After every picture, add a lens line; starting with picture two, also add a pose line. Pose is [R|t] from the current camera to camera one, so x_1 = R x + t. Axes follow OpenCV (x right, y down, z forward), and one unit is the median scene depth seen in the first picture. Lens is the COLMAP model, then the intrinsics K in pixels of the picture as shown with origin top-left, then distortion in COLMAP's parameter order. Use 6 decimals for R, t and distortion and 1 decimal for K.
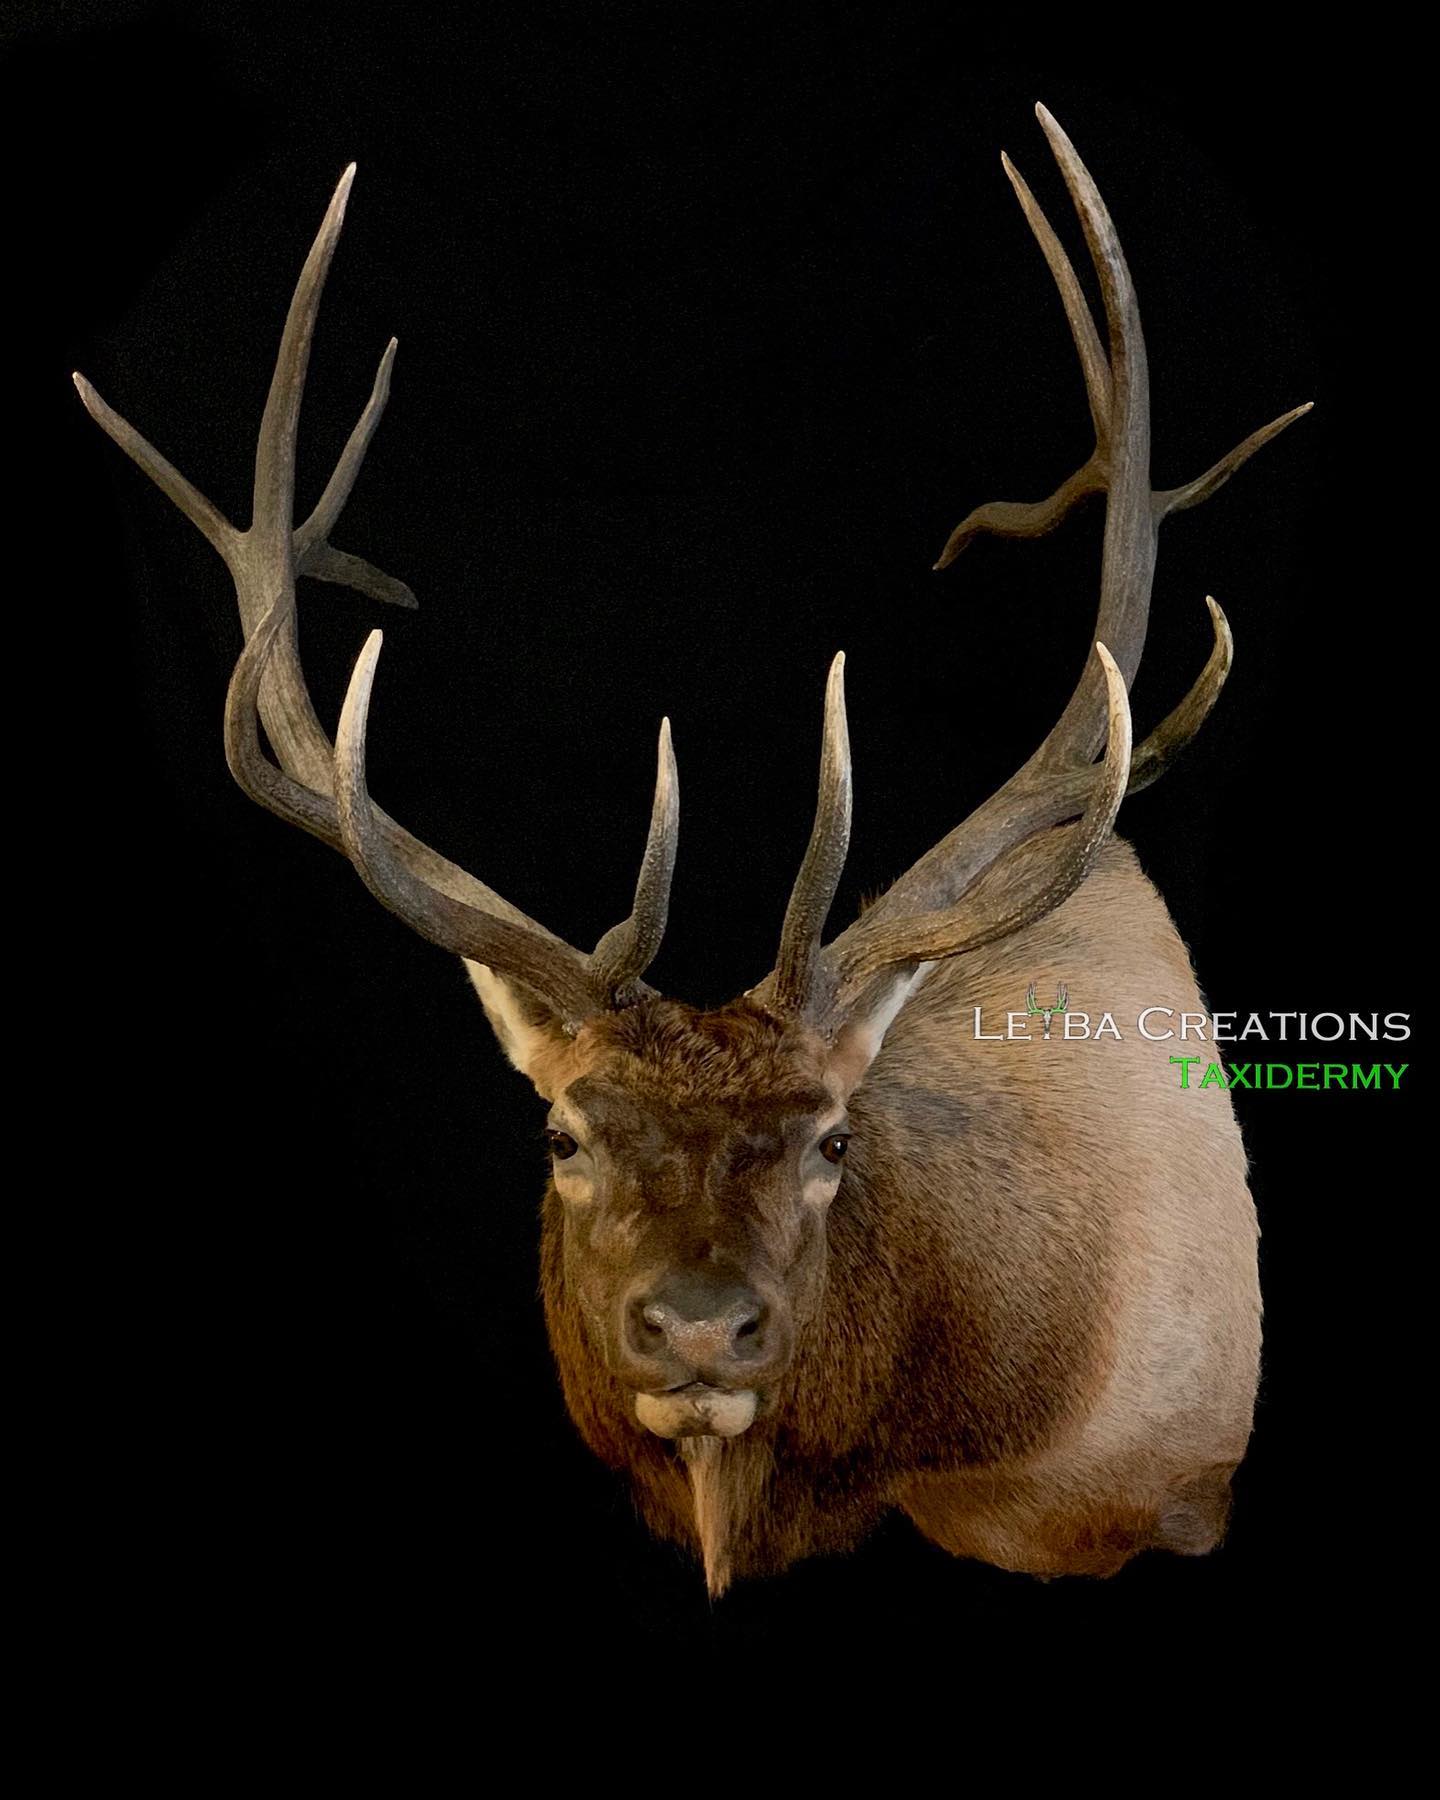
lens RADIAL K [[3111.5, 0, 671.2], [0, 3111.5, 898.3], [0, 0, 1]] dist [-0.071947, 1.652300]
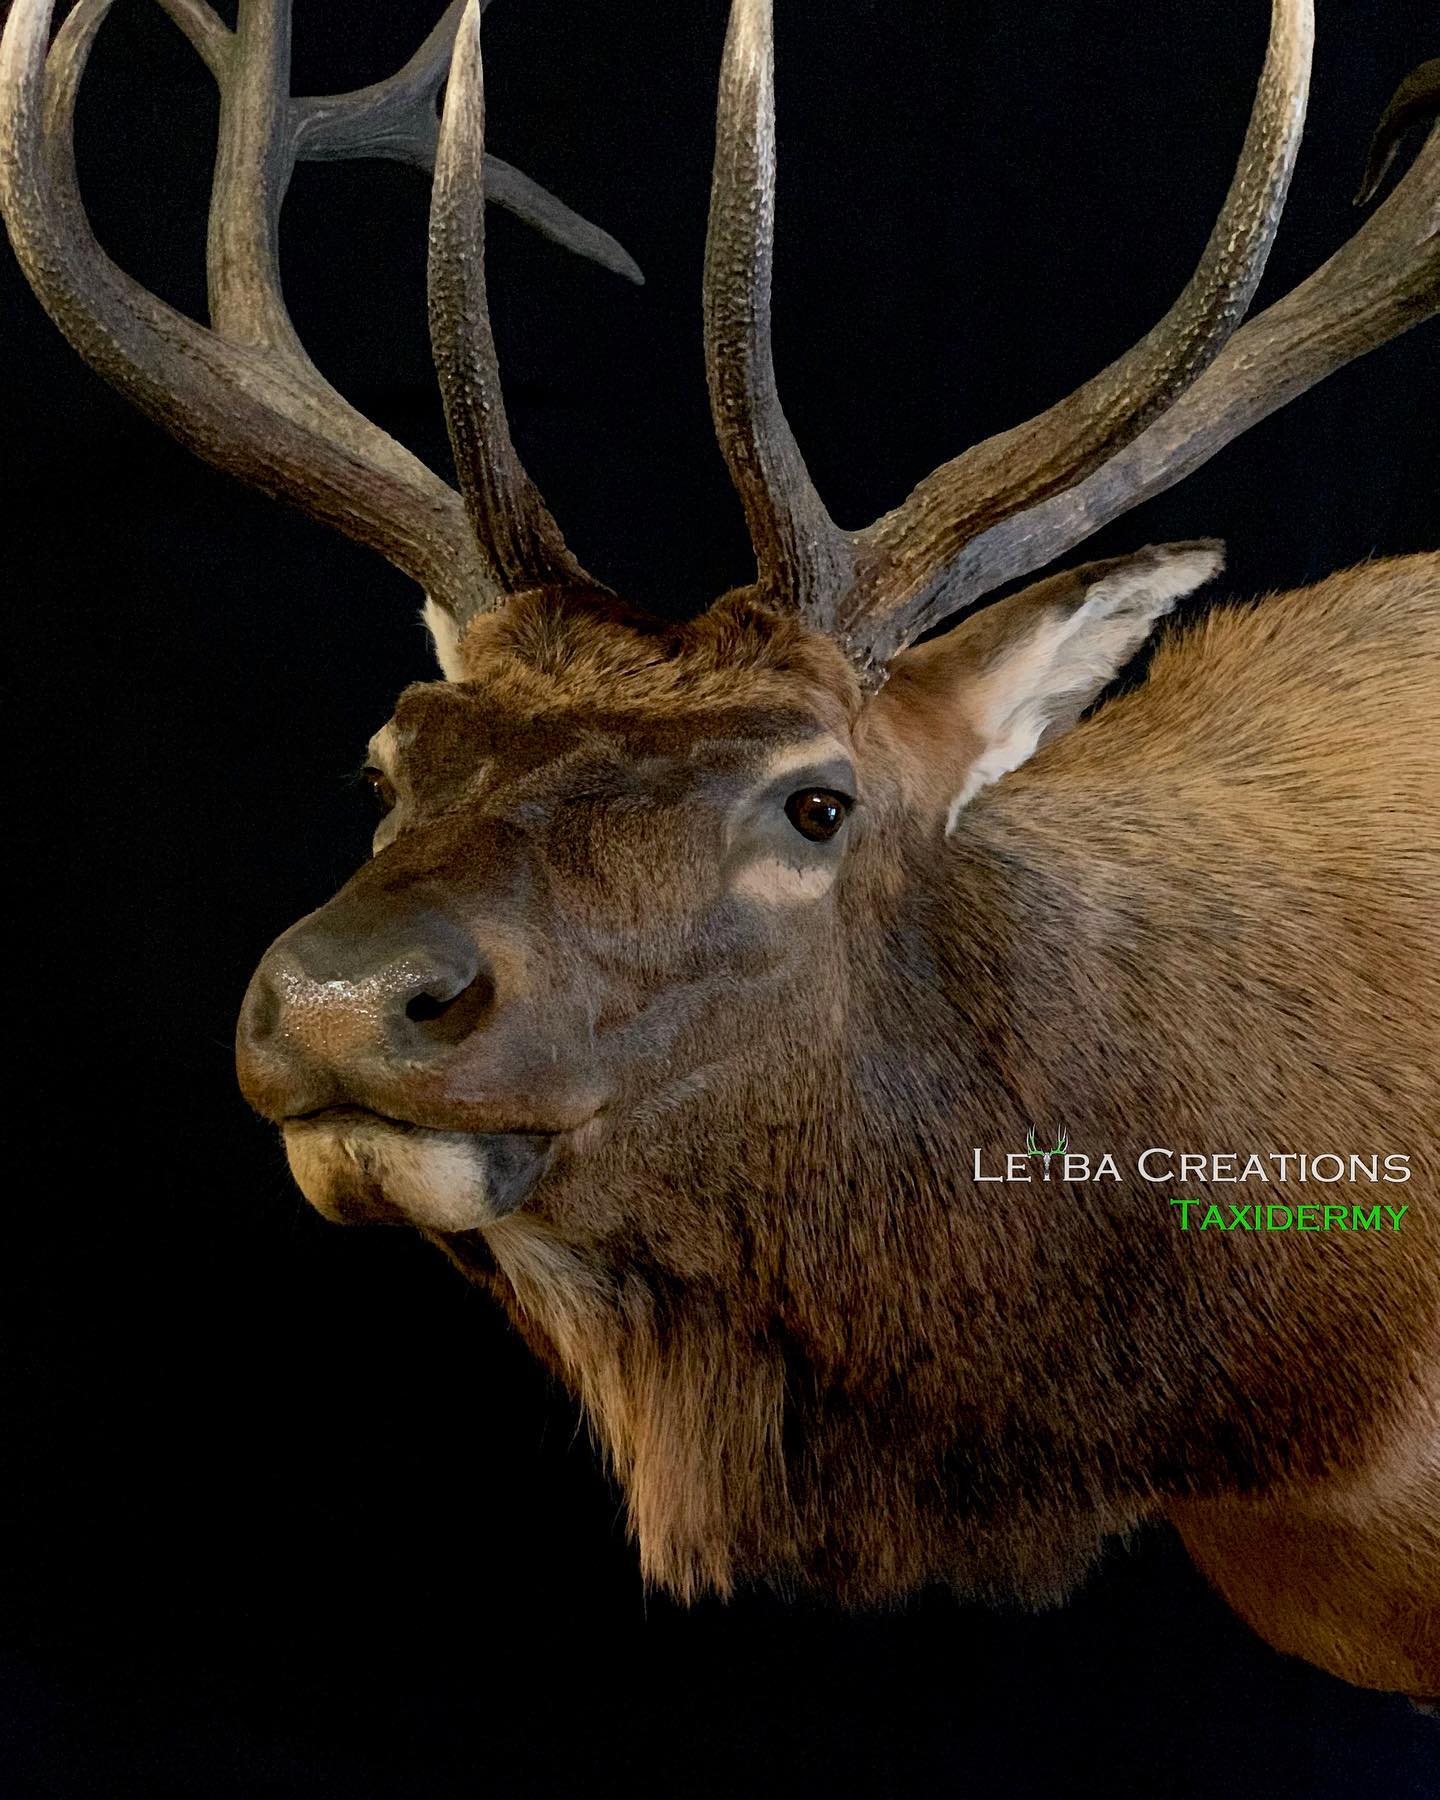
lens RADIAL K [[3111.5, 0, 671.2], [0, 3111.5, 898.3], [0, 0, 1]] dist [-0.071947, 1.652300]
pose [[0.960088, 0.045929, -0.275903, 0.165970], [-0.063930, 0.996348, -0.056603, 0.115187], [0.272296, 0.071982, 0.959517, 0.383778]]
